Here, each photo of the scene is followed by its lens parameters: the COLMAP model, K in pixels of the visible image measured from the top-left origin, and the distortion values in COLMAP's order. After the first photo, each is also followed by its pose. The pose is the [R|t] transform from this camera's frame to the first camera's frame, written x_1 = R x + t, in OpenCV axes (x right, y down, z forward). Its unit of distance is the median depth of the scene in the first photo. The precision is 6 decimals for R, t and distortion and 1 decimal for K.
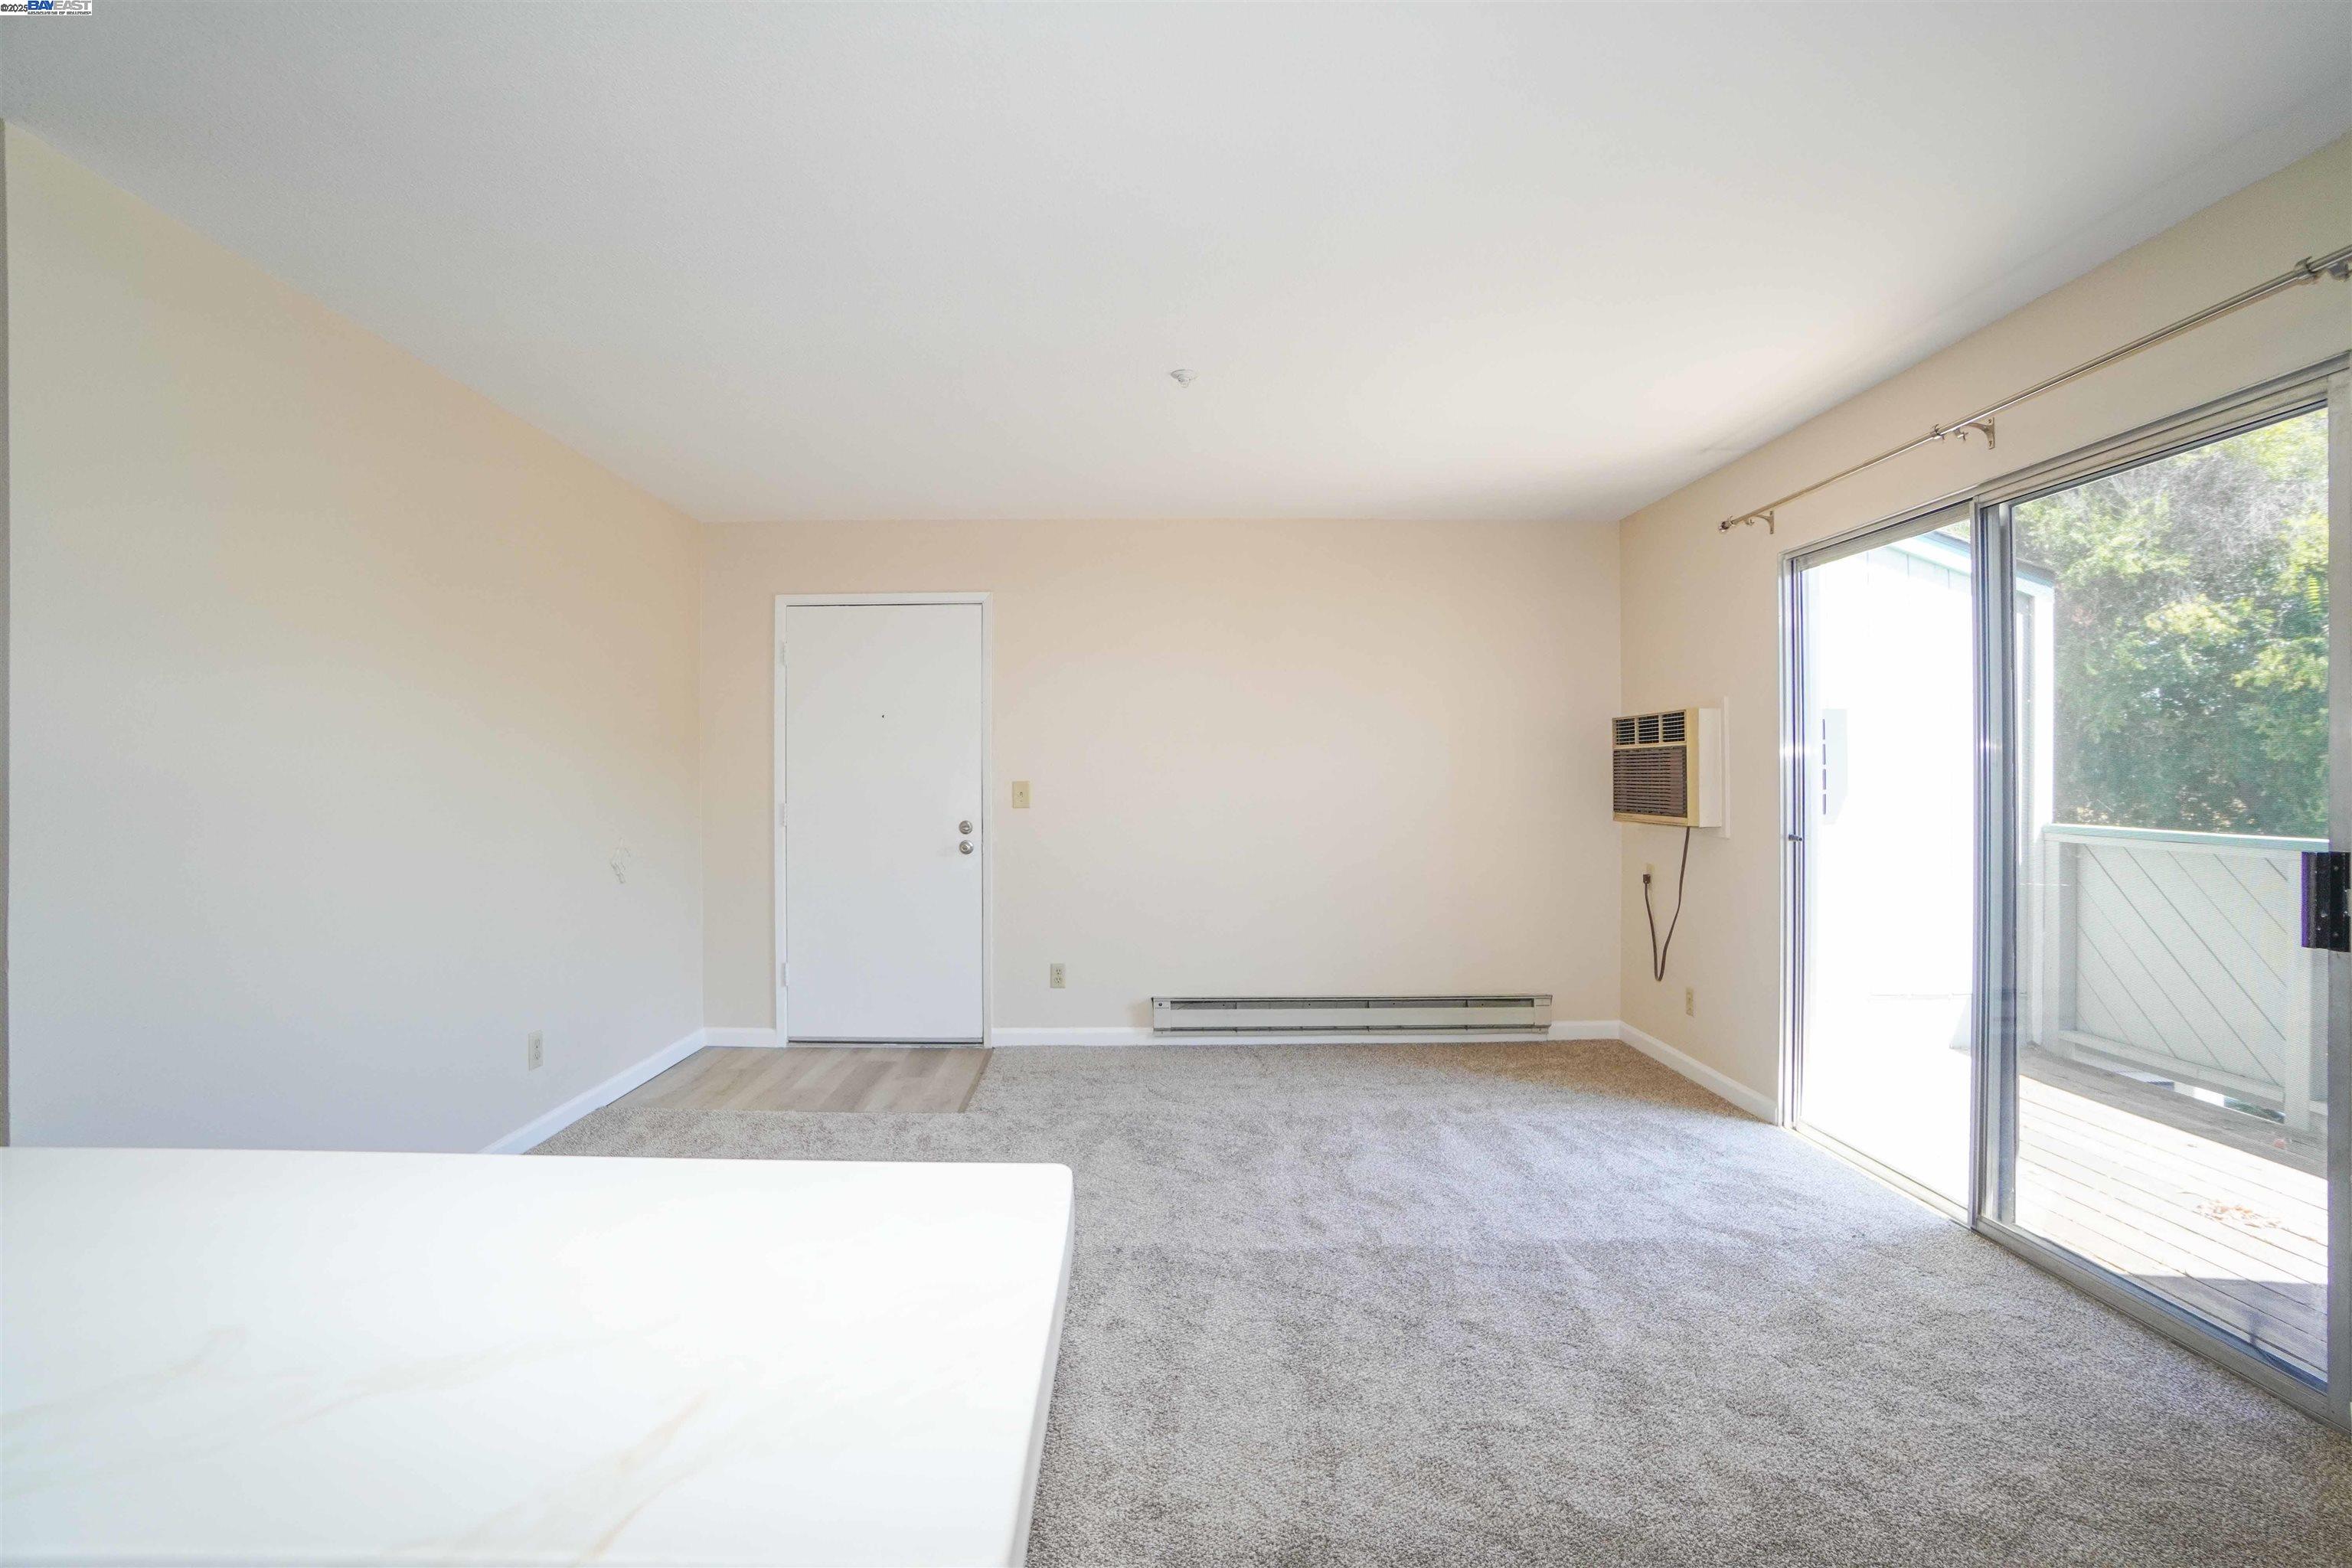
lens RADIAL K [[1091.3, 0, 1125.9], [0, 1091.3, 779.0], [0, 0, 1]] dist [-0.037602, 0.005804]
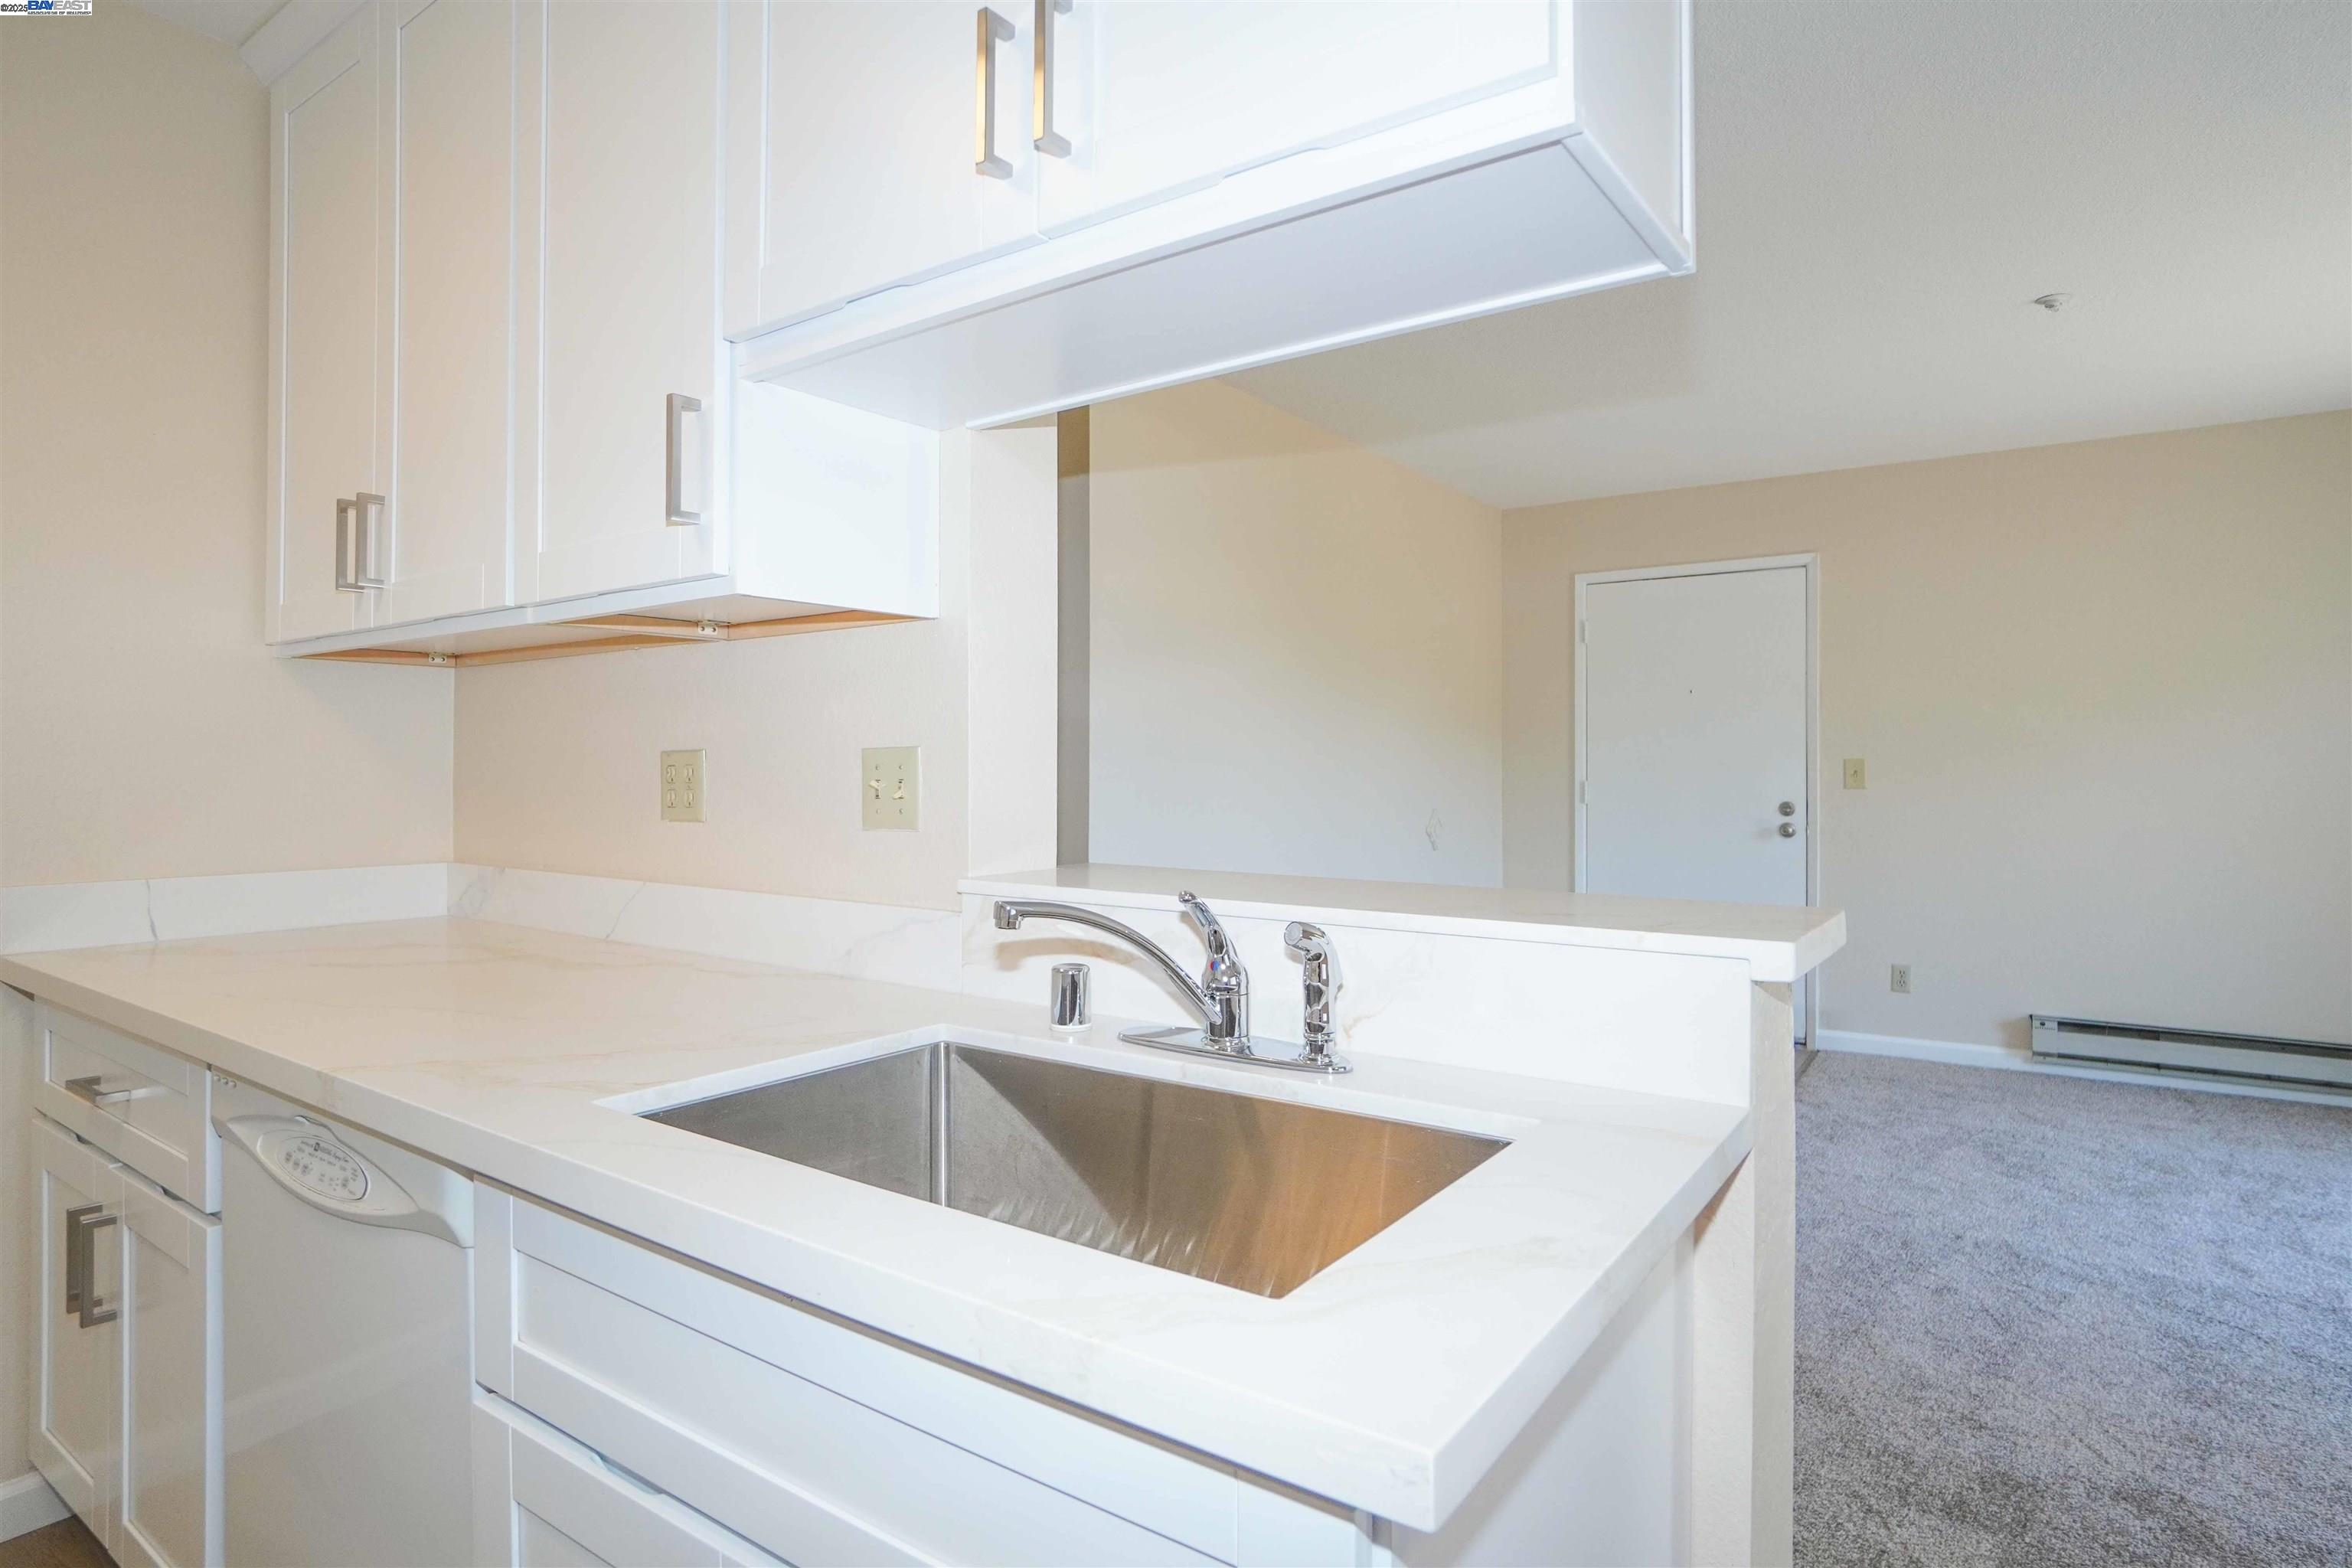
lens RADIAL K [[1244.0, 0, 1163.4], [0, 1244.0, 772.6], [0, 0, 1]] dist [0.000758, 0.004050]
pose [[0.817465, 0.004715, -0.575959, 0.041025], [-0.007268, 0.999971, -0.002130, 0.028460], [0.575932, 0.005927, 0.817476, -0.237182]]
